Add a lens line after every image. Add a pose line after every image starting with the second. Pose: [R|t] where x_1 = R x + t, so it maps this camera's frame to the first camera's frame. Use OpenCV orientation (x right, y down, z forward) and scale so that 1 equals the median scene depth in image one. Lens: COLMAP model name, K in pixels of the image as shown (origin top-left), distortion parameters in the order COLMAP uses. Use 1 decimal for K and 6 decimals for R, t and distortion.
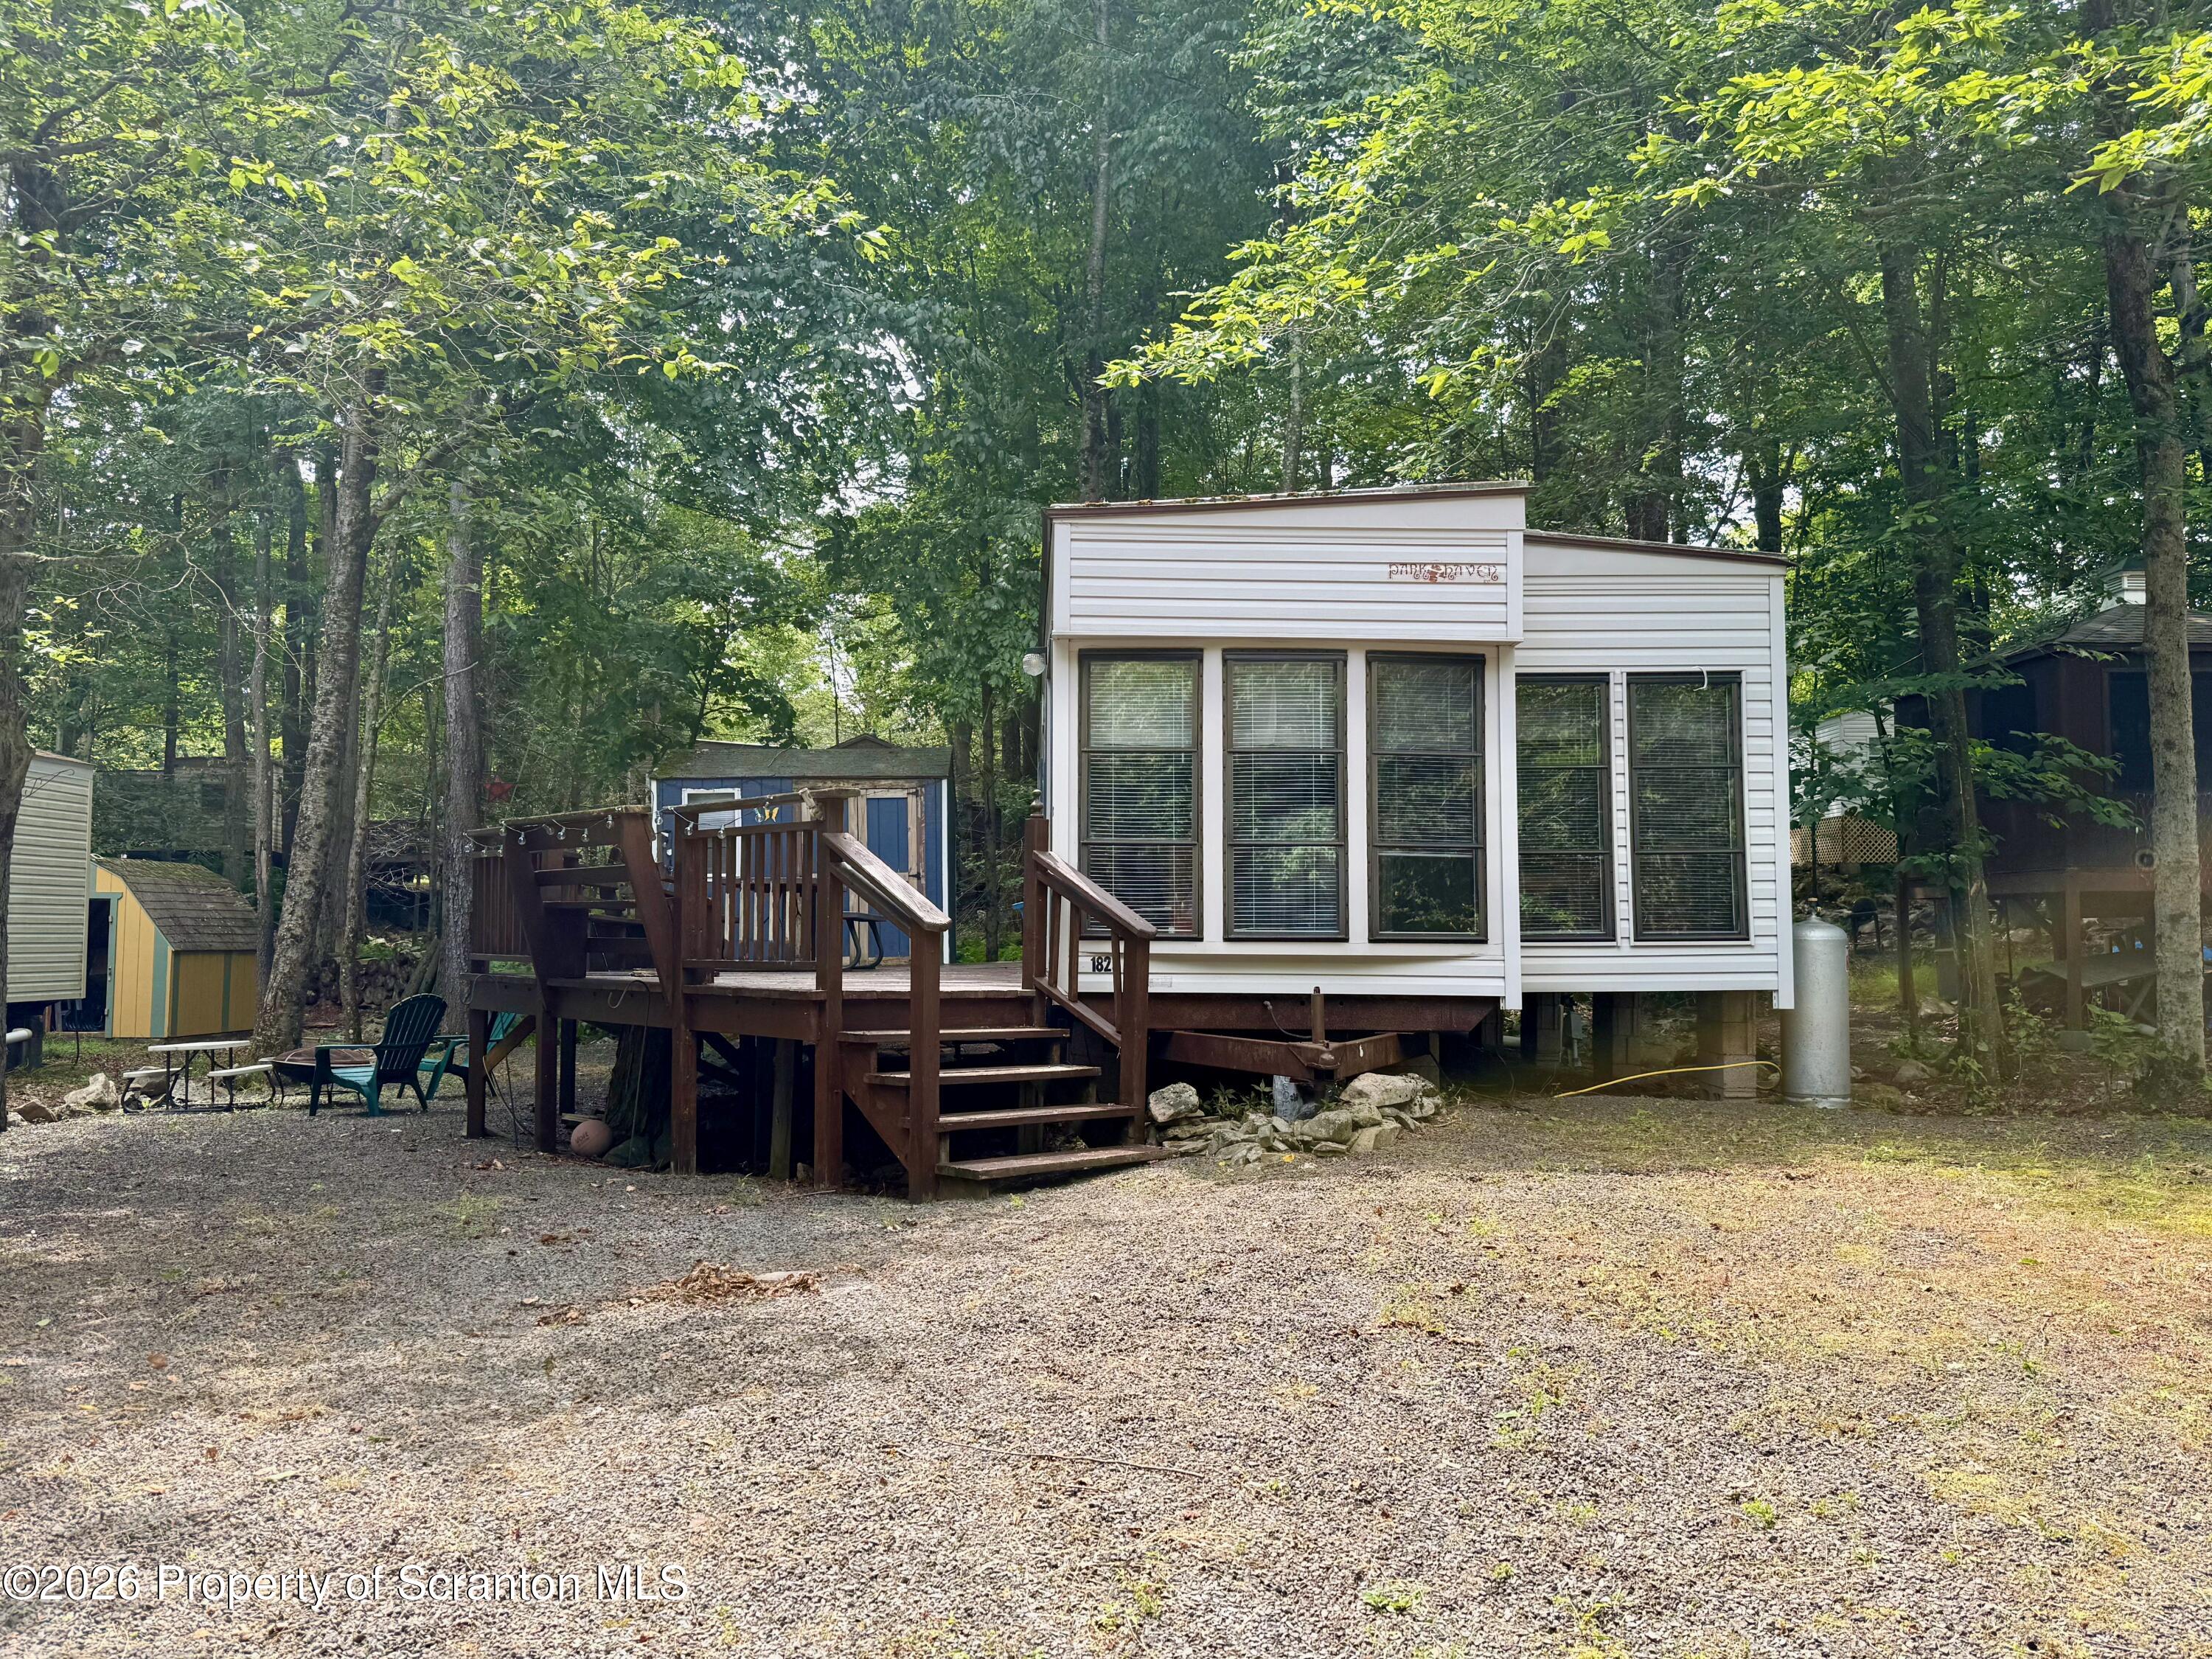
lens RADIAL K [[1752.3, 0, 1123.0], [0, 1752.3, 806.6], [0, 0, 1]] dist [0.088322, -0.091560]
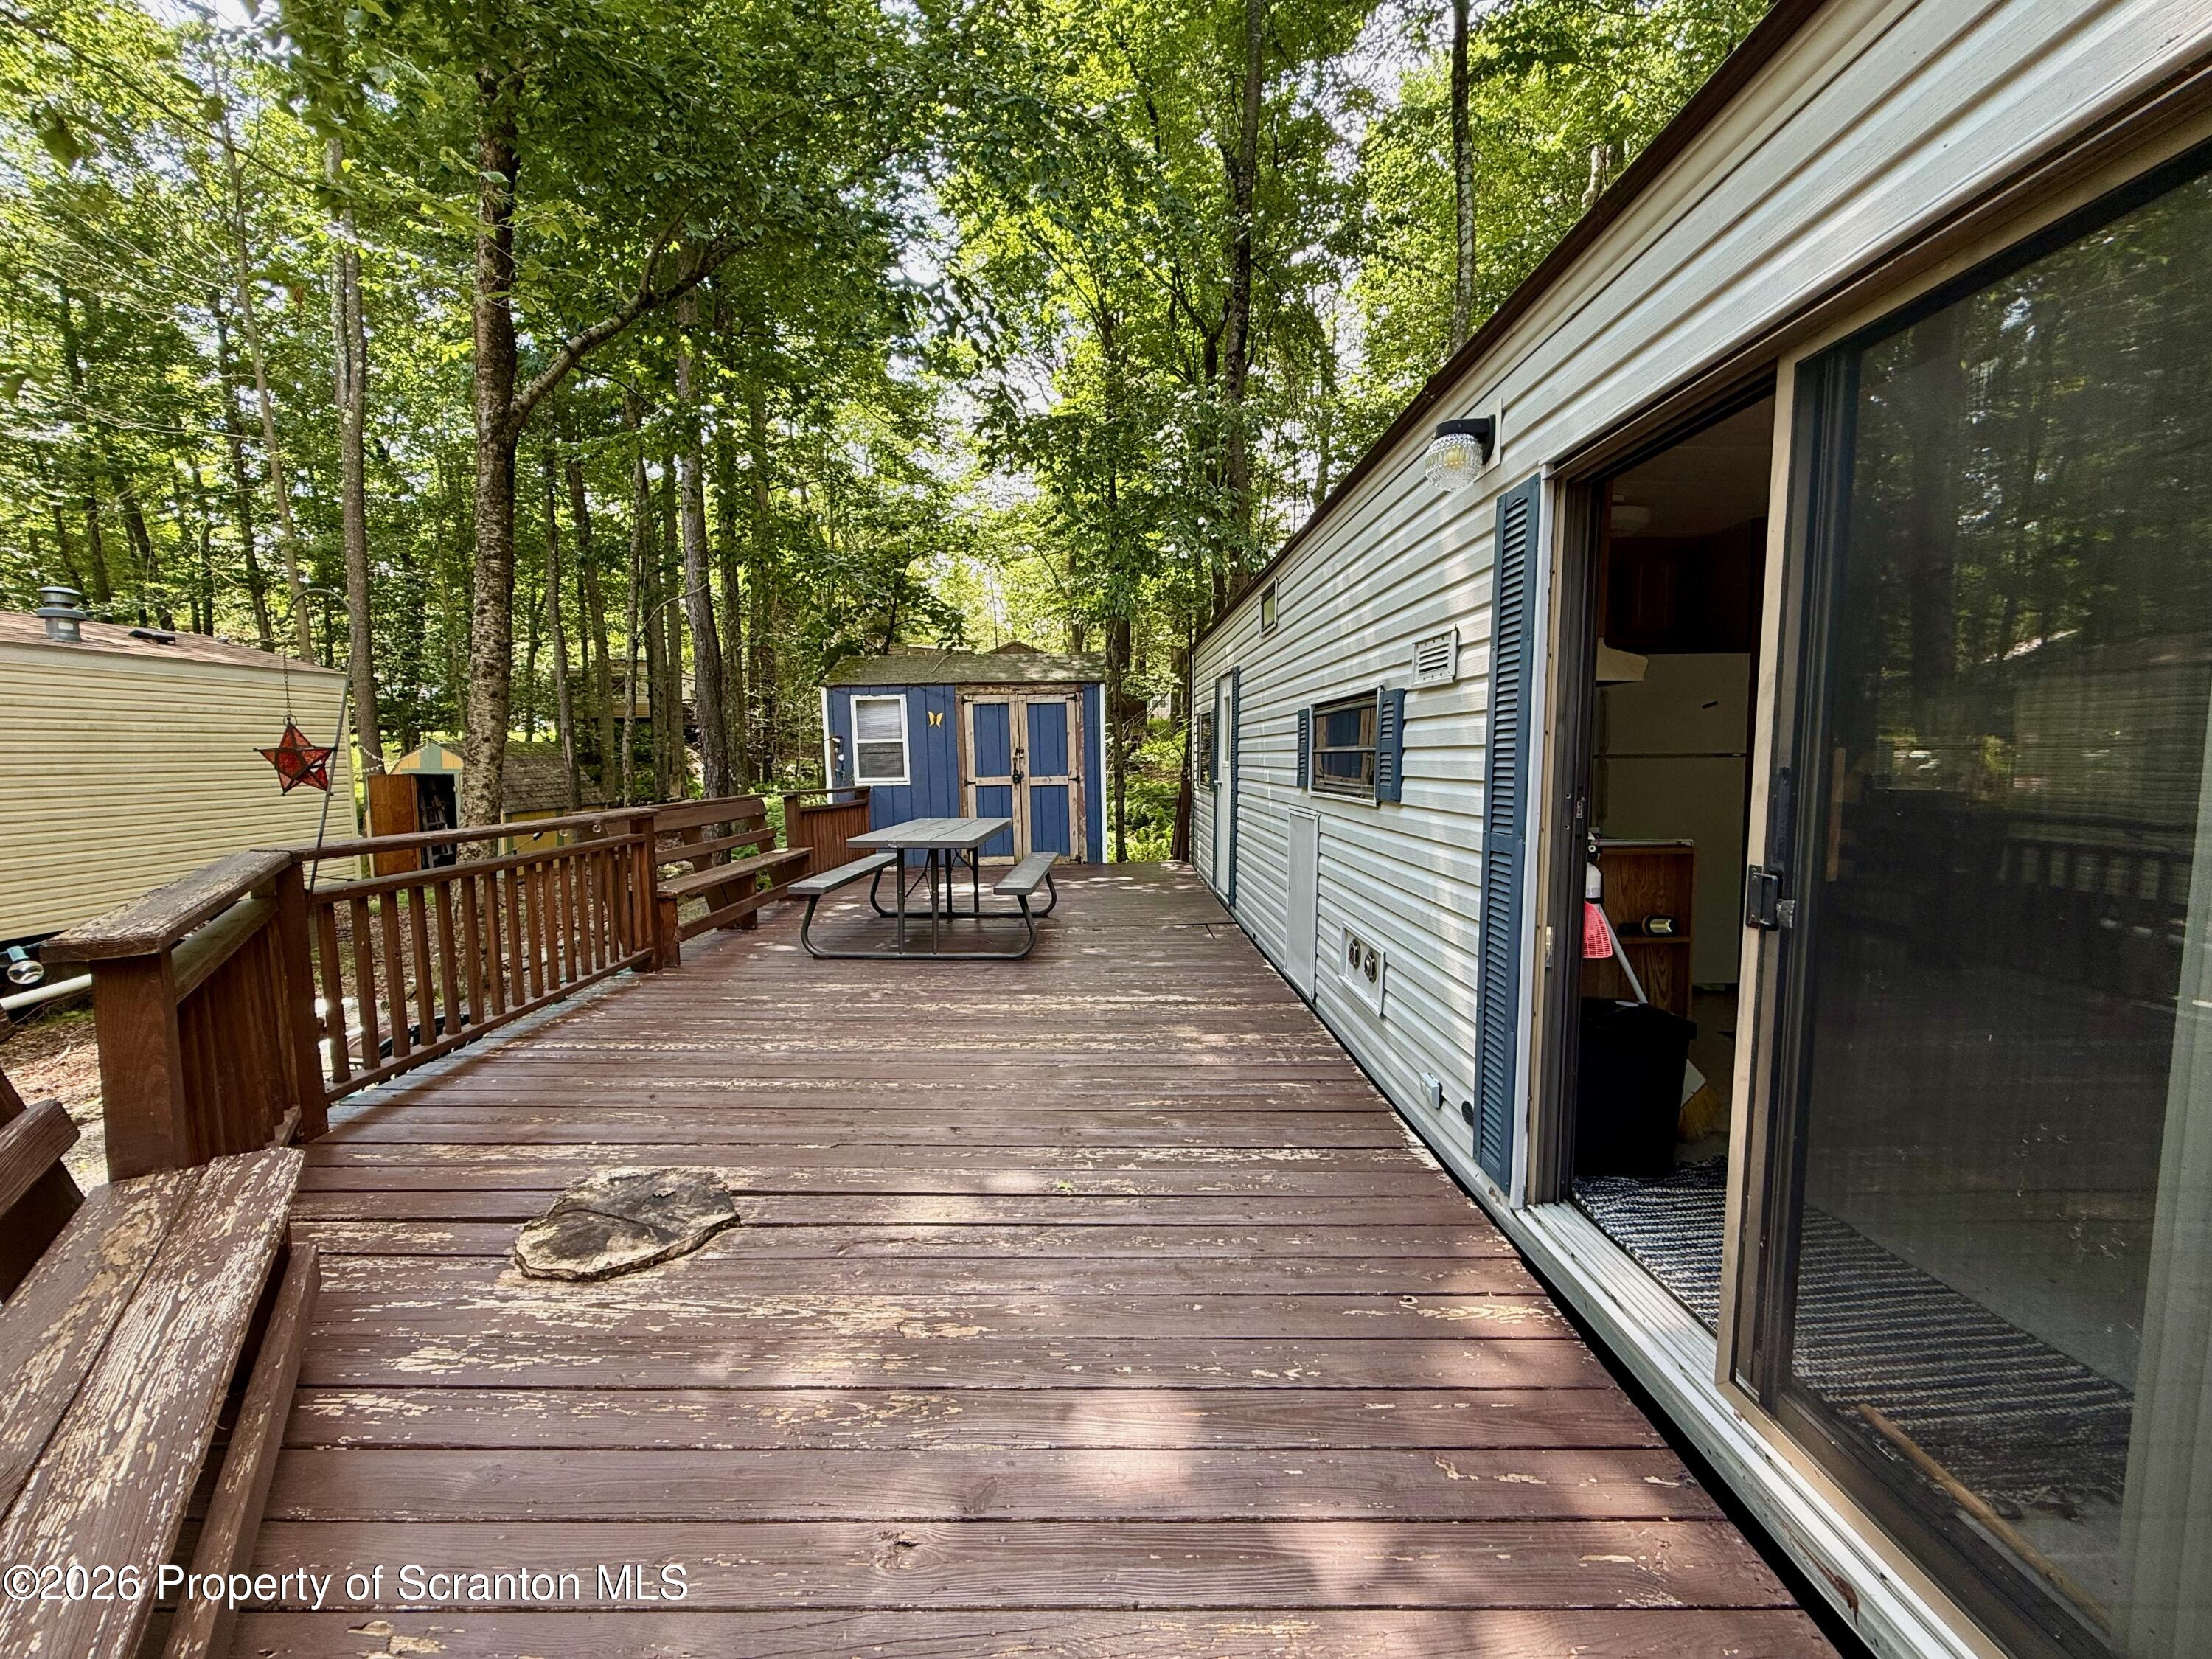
lens RADIAL K [[887.6, 0, 1092.6], [0, 887.6, 824.8], [0, 0, 1]] dist [0.001085, 0.000286]
pose [[0.998936, 0.003788, -0.045952, -0.084957], [0.003934, 0.985985, 0.166789, -0.021797], [0.045939, -0.166792, 0.984921, 0.483101]]
